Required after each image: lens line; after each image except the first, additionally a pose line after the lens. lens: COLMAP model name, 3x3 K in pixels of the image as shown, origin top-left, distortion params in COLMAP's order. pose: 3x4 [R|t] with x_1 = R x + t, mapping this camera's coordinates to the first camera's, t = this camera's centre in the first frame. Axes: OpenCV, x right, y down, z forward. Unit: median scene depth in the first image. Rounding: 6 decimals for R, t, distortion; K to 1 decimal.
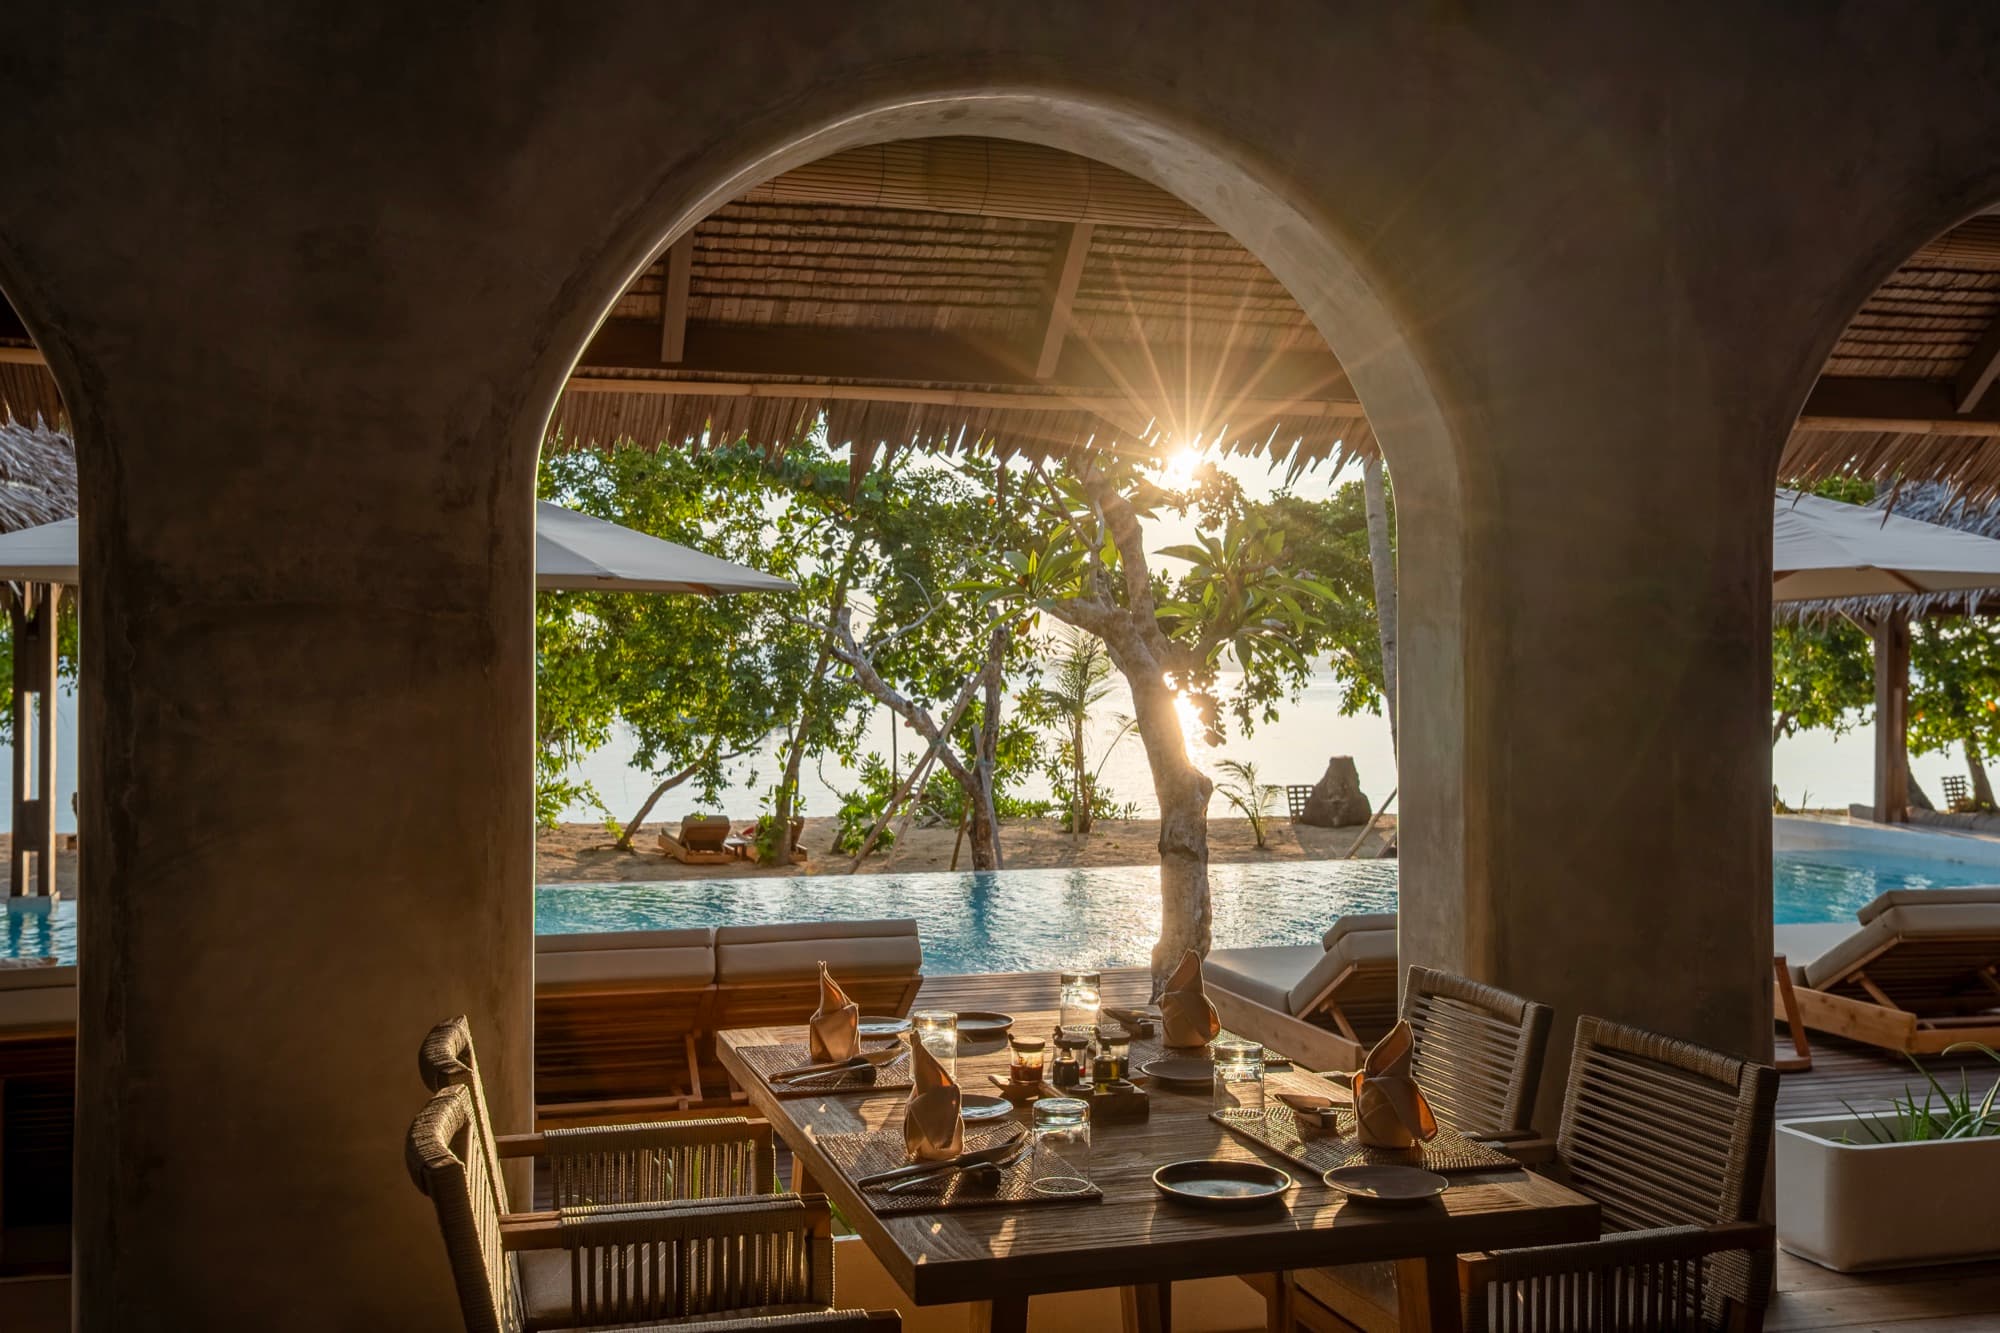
lens RADIAL K [[1979.8, 0, 1000.0], [0, 1979.8, 666.5], [0, 0, 1]] dist [0.111759, -0.001633]
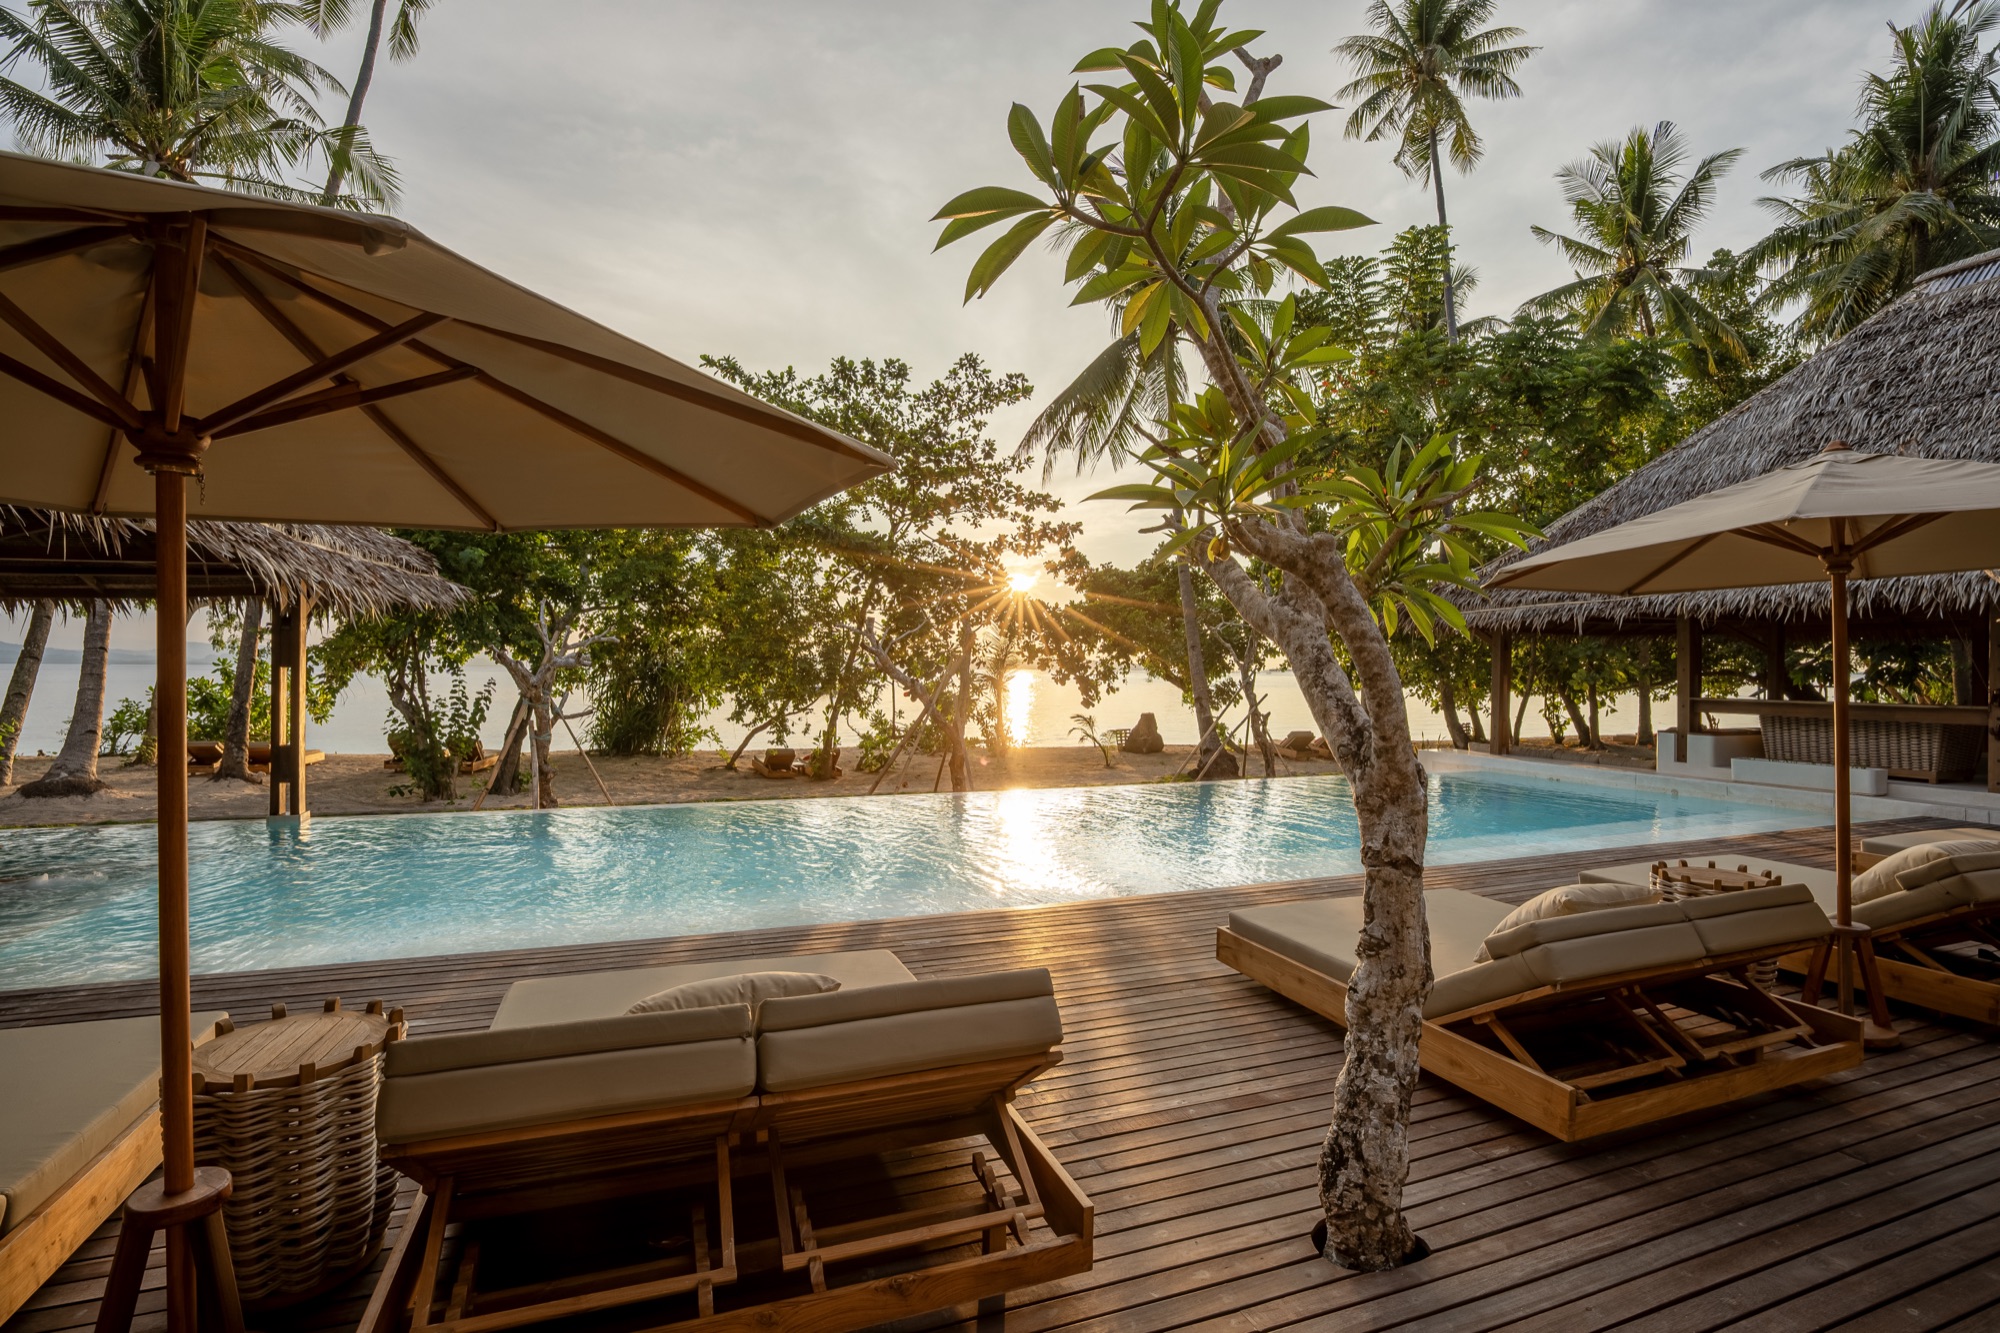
lens RADIAL K [[936.2, 0, 1000.0], [0, 936.2, 666.5], [0, 0, 1]] dist [-0.001038, -0.000008]
pose [[0.996943, 0.005661, 0.077922, -0.027186], [-0.005597, 0.999984, -0.001034, 0.006500], [-0.077927, 0.000595, 0.996959, 0.211410]]
